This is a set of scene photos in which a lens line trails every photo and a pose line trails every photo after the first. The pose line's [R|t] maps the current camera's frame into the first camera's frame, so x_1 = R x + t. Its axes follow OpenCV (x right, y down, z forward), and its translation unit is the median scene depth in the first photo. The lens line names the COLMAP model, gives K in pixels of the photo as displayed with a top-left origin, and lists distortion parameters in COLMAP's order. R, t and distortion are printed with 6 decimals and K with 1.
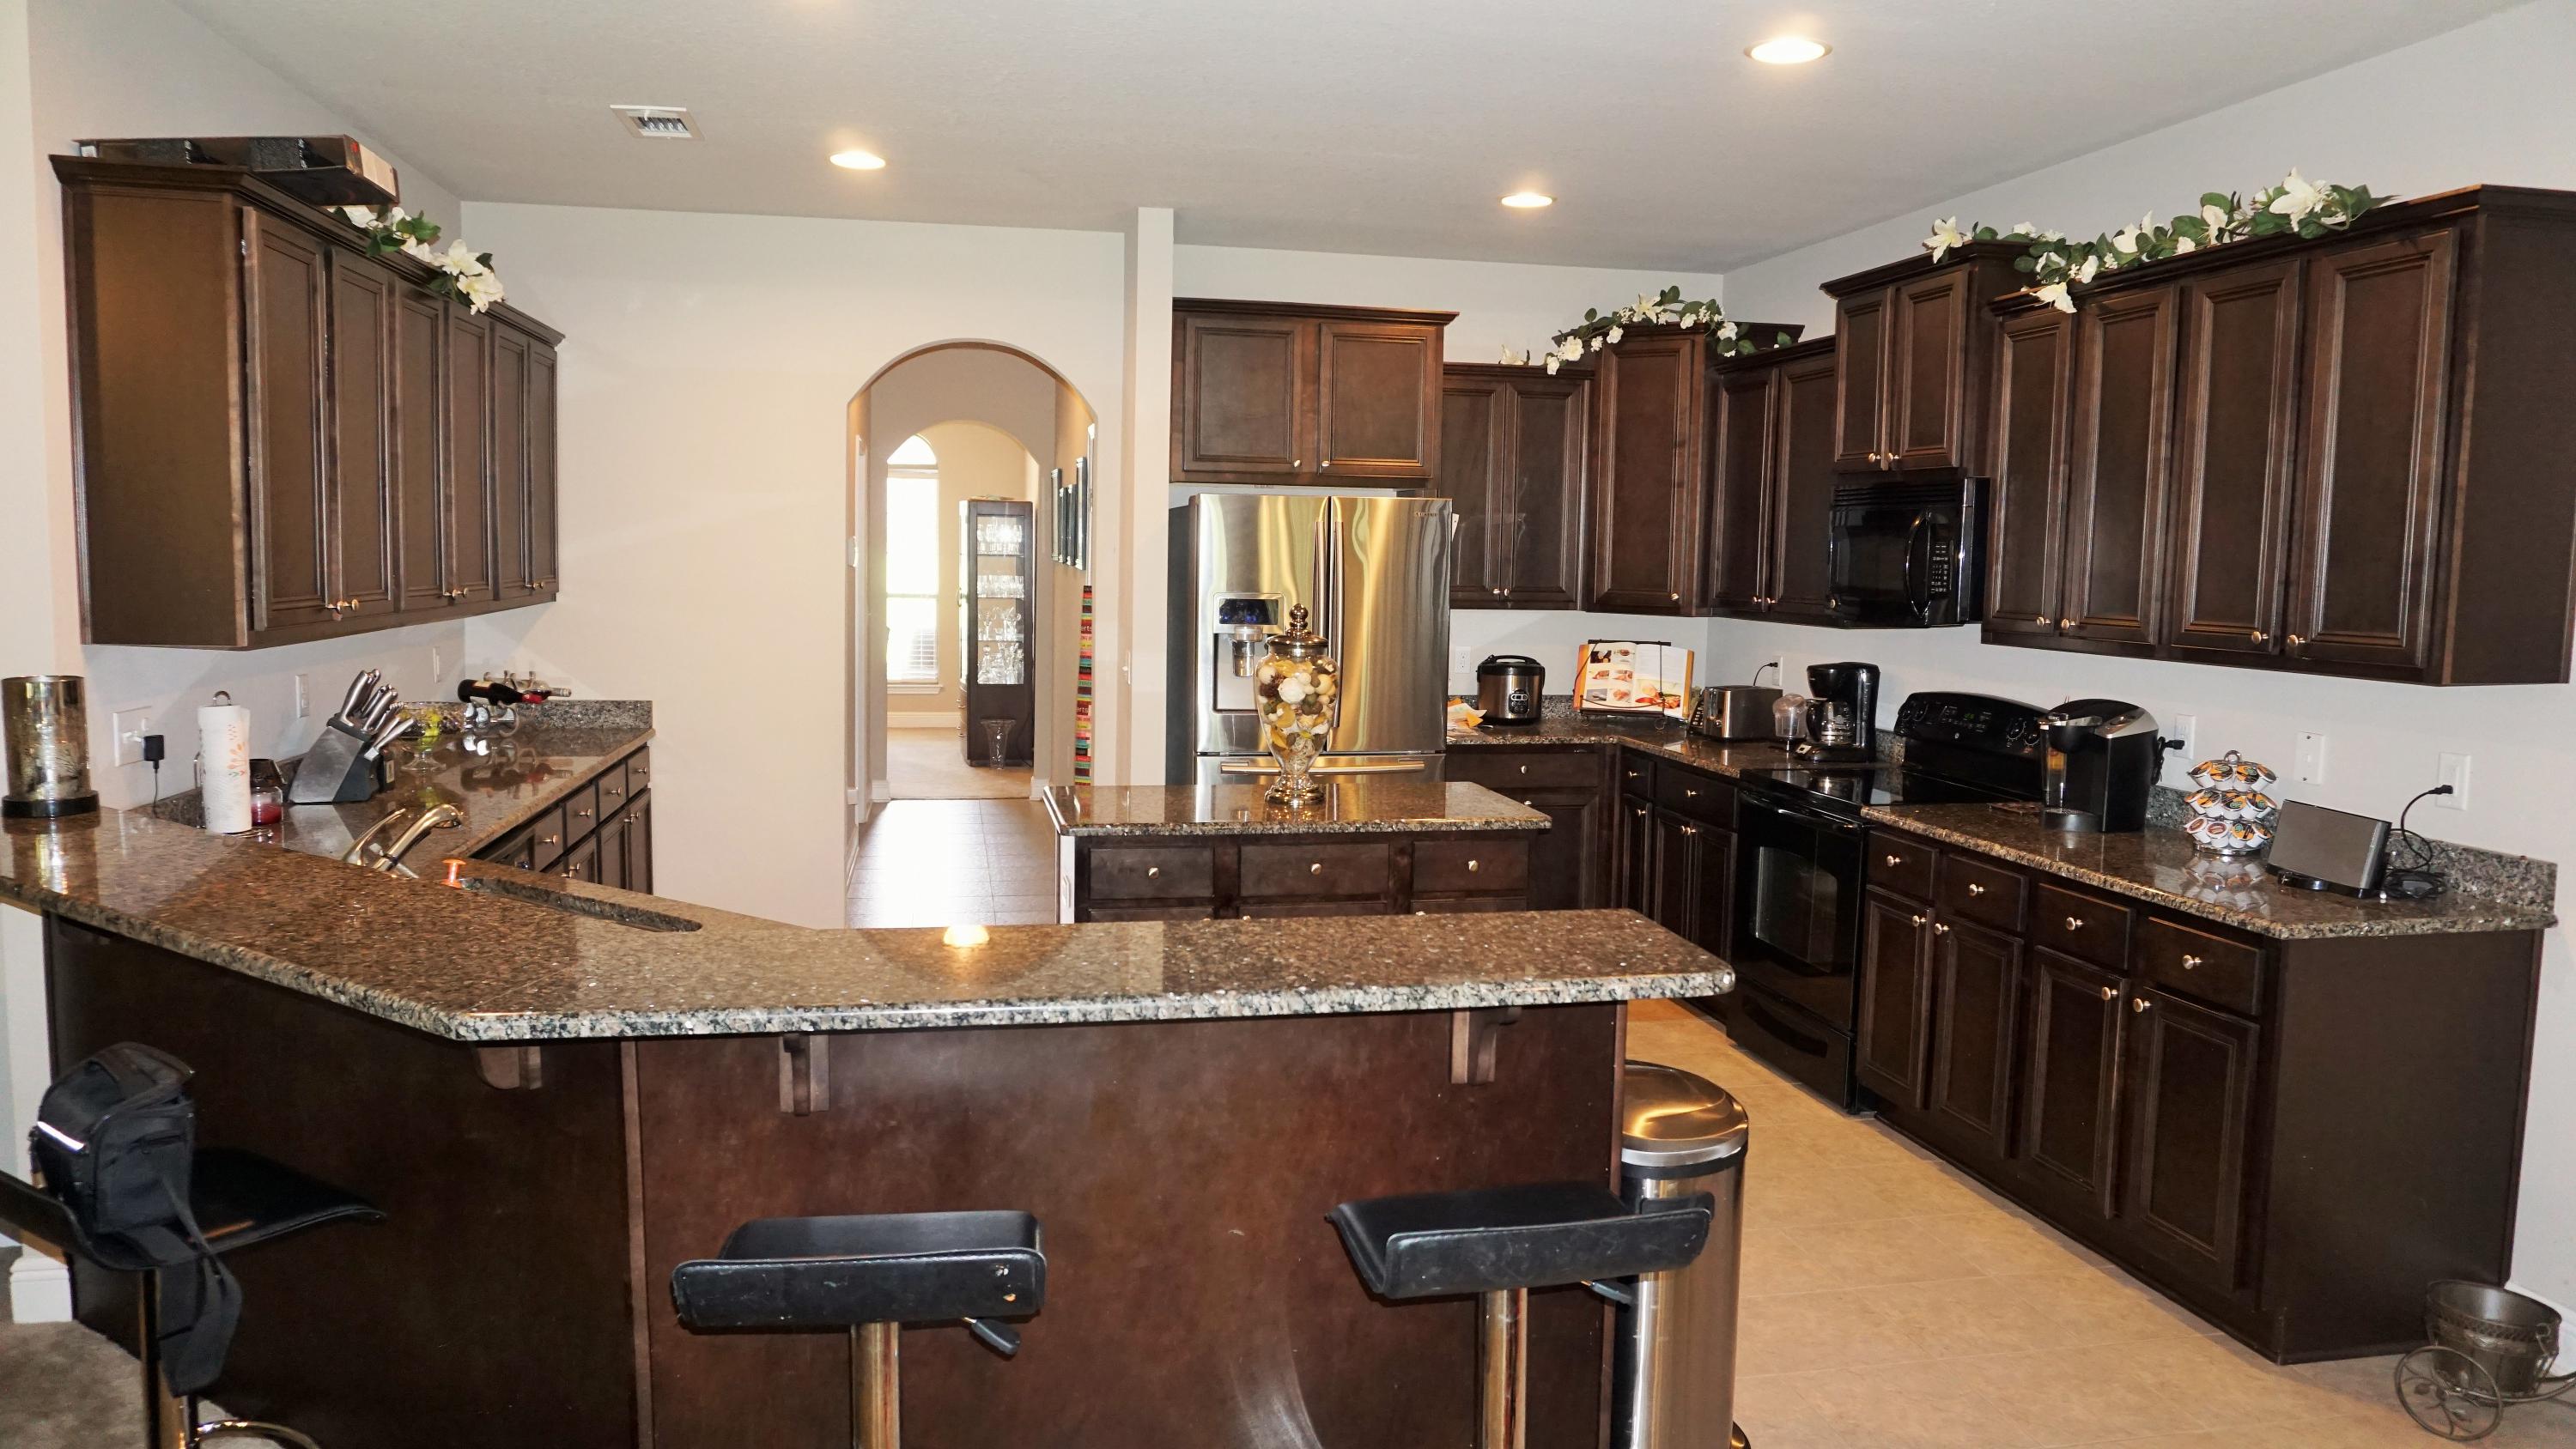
lens RADIAL K [[1703.3, 0, 1281.8], [0, 1703.3, 749.7], [0, 0, 1]] dist [-0.075214, 0.035338]
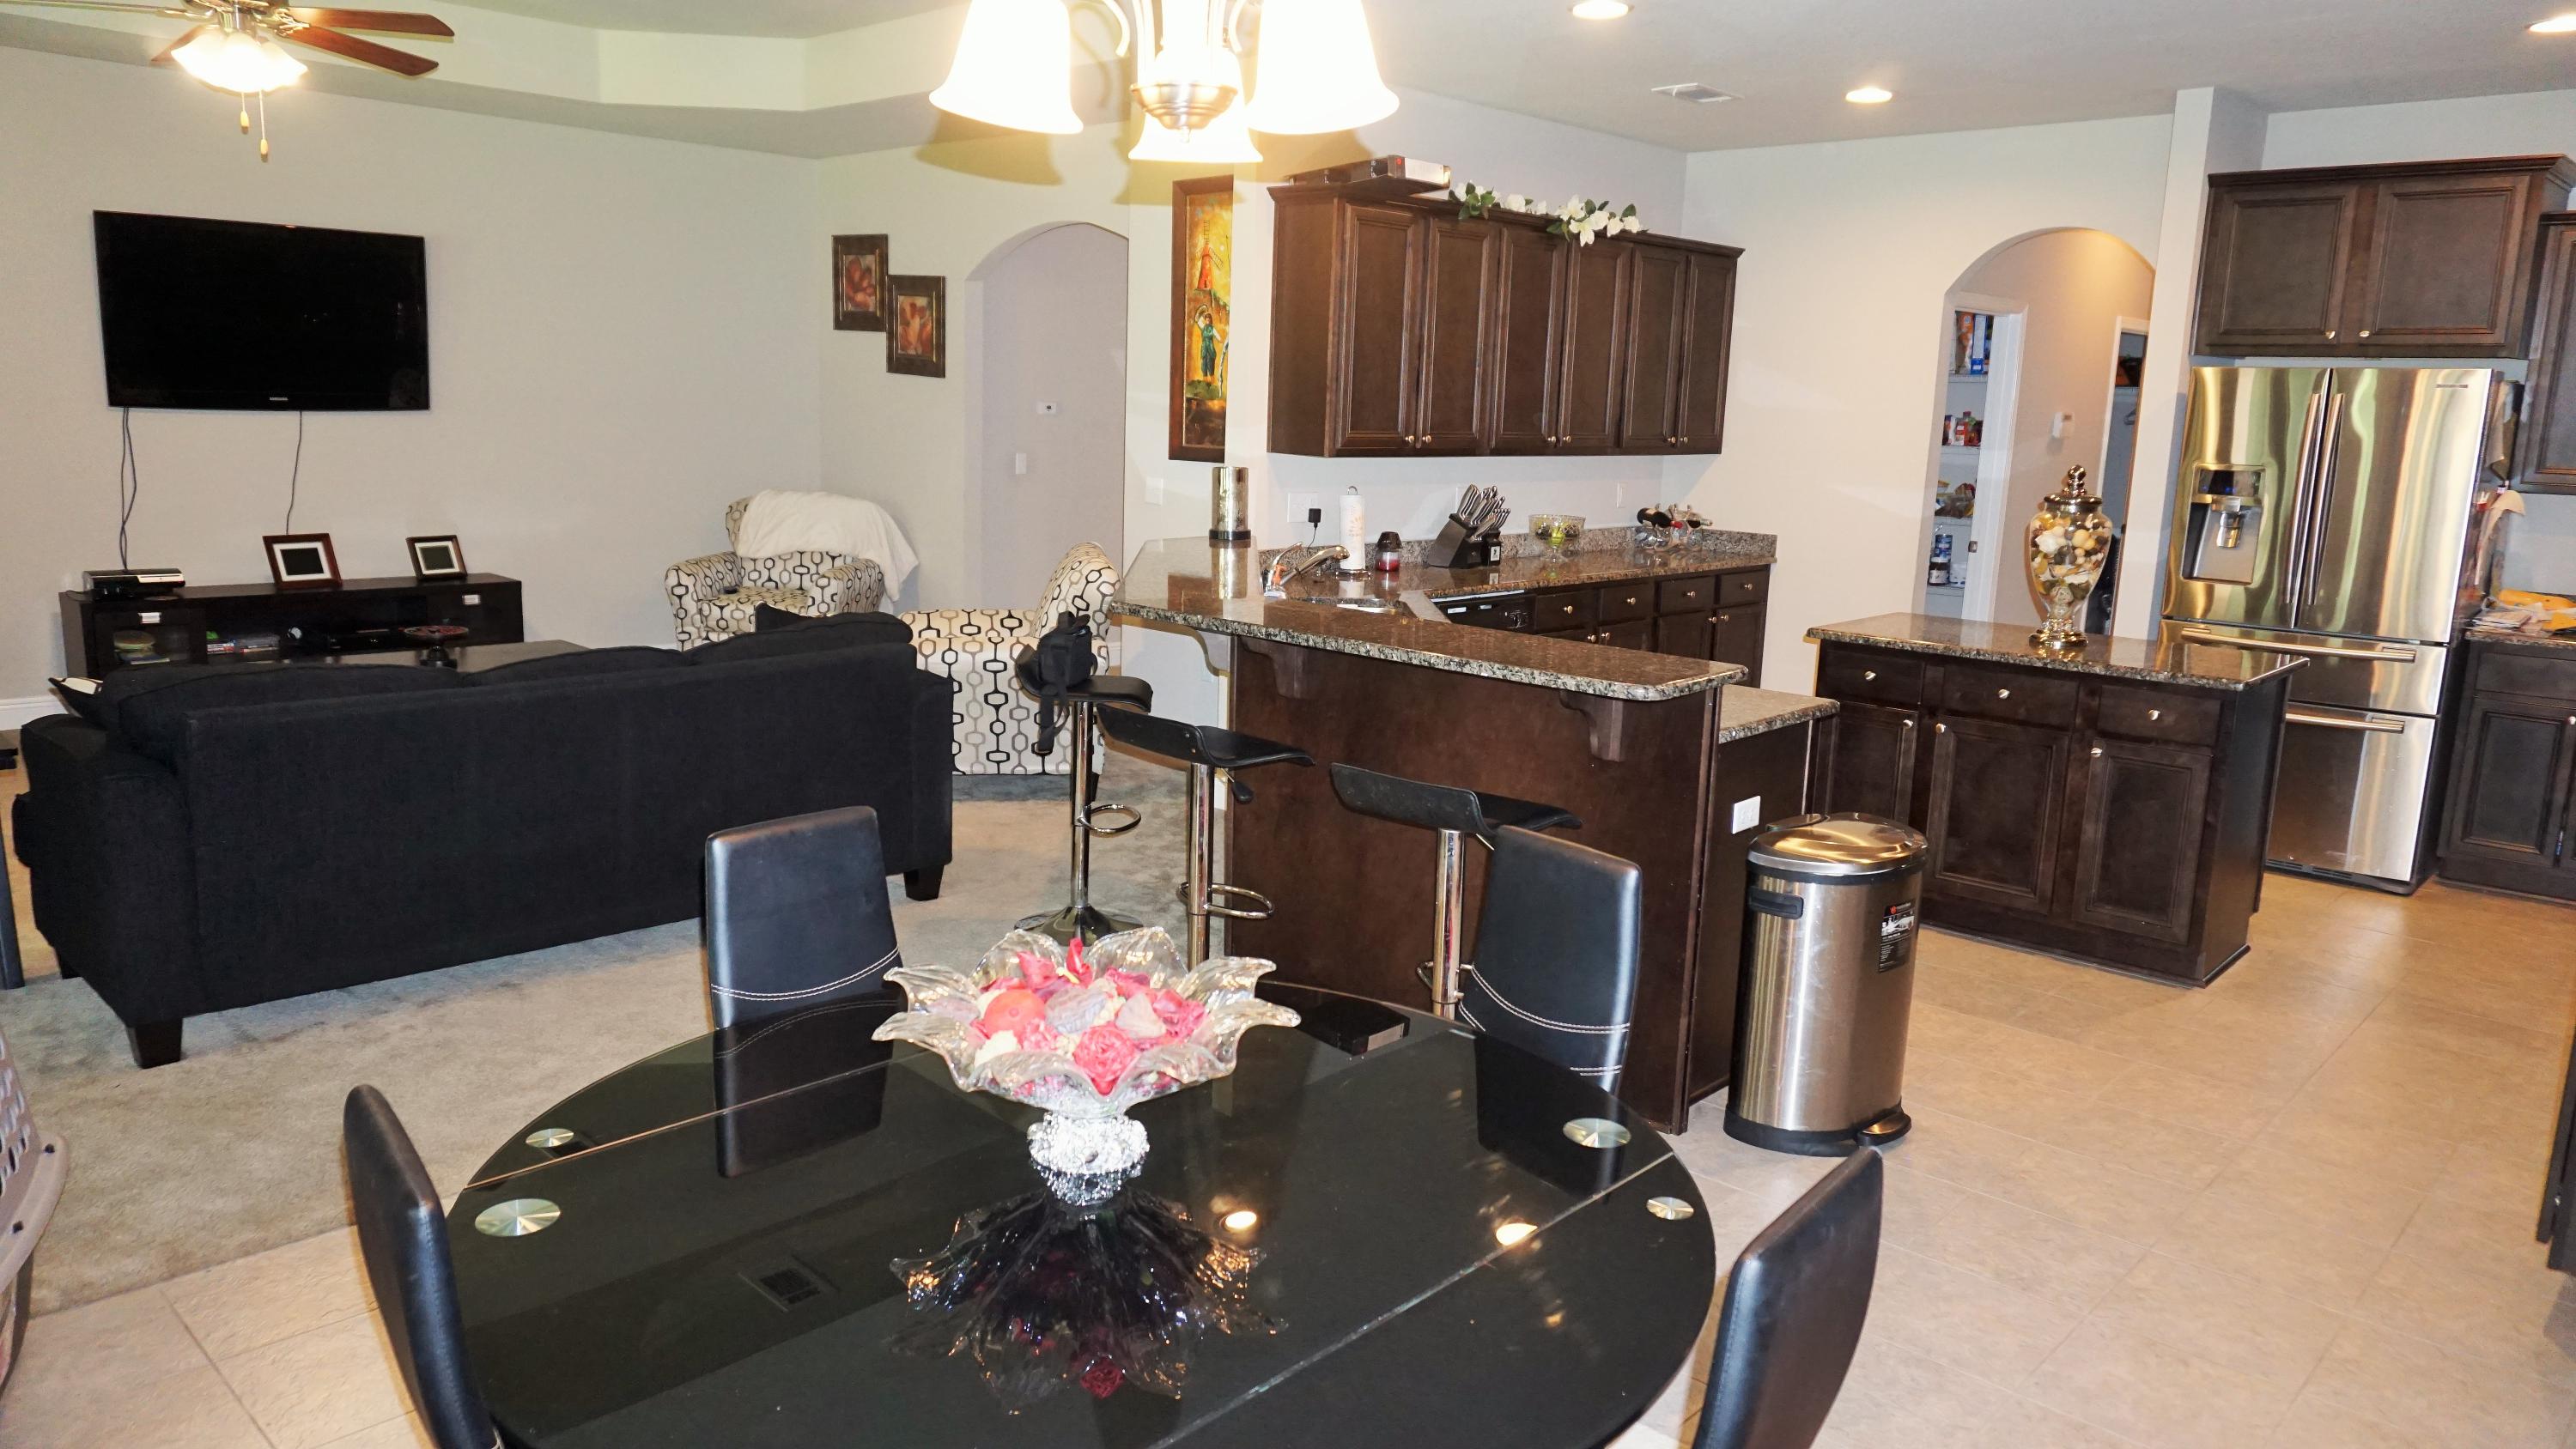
lens RADIAL K [[1670.5, 0, 1343.9], [0, 1670.5, 725.0], [0, 0, 1]] dist [-0.002464, 0.001672]
pose [[0.591491, 0.151425, -0.791965, 0.463884], [-0.110514, 0.988163, 0.106399, 0.014813], [0.798702, 0.024589, 0.601224, -0.028123]]
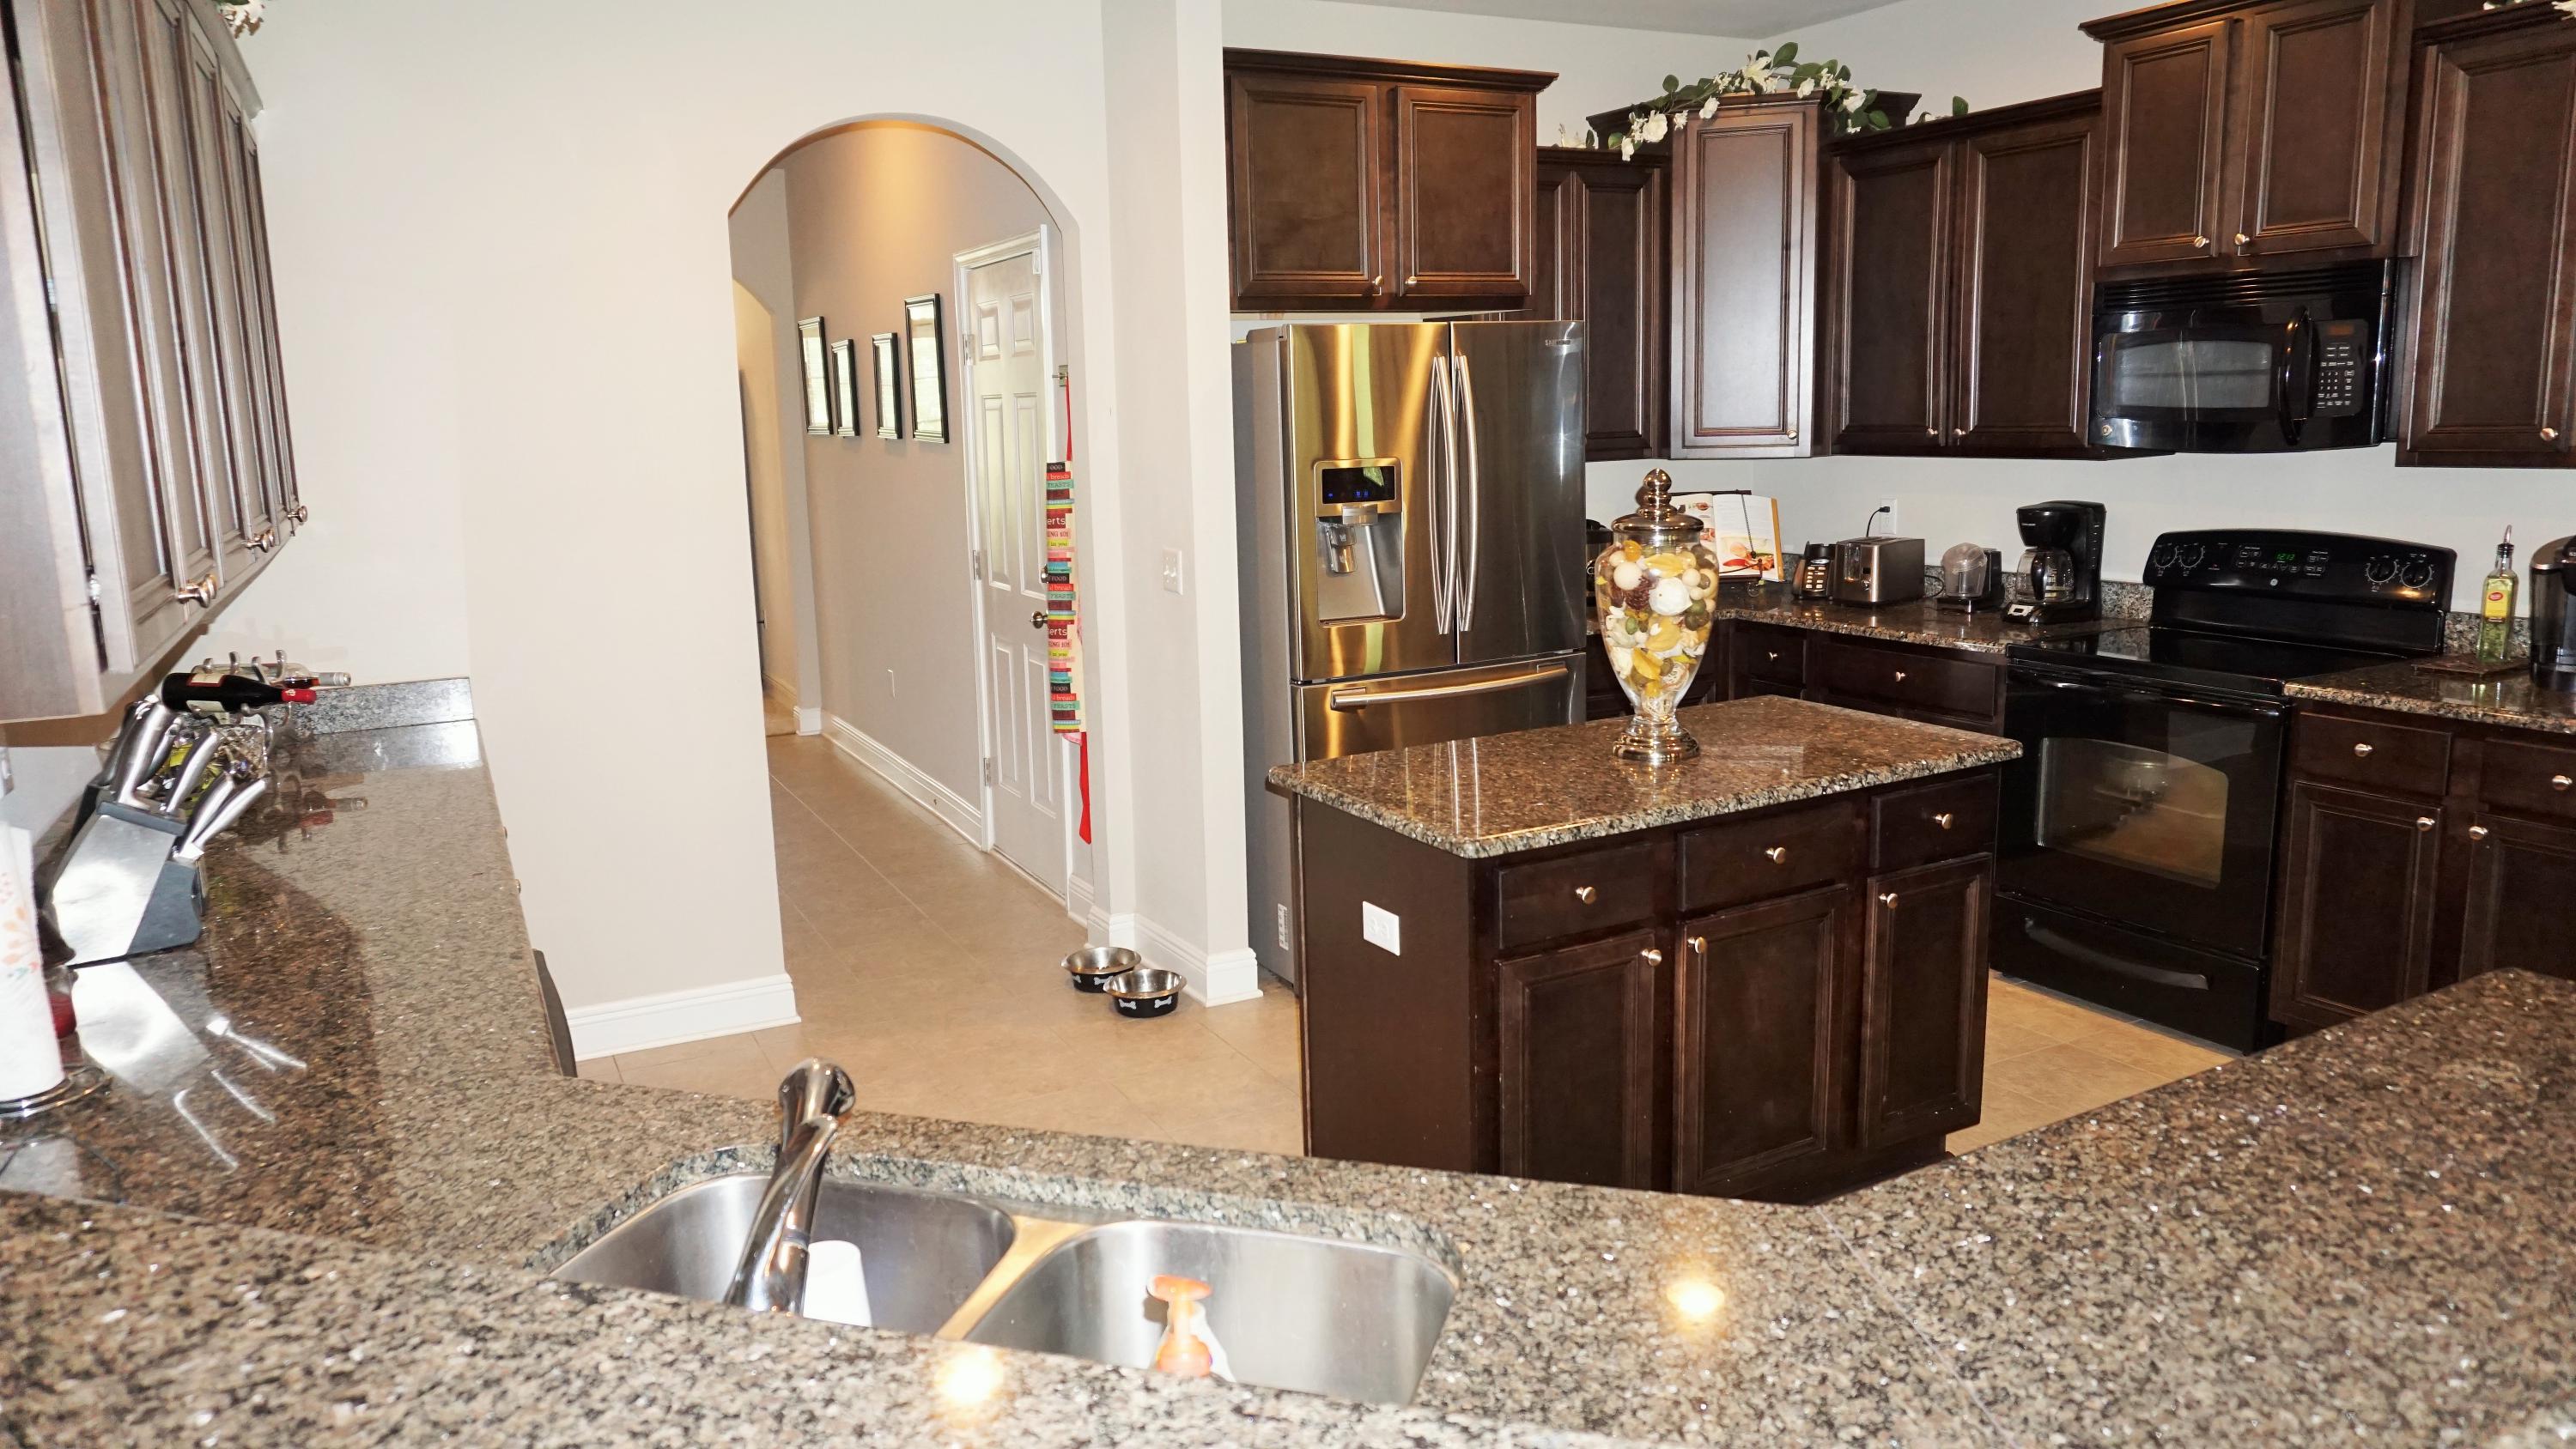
lens RADIAL K [[1747.0, 0, 1288.0], [0, 1747.0, 724.5], [0, 0, 1]] dist [-0.103045, 0.149719]
pose [[0.958887, -0.099103, 0.265921, -0.247831], [0.081227, 0.993684, 0.077429, -0.036908], [-0.271915, -0.052645, 0.960880, 0.269125]]
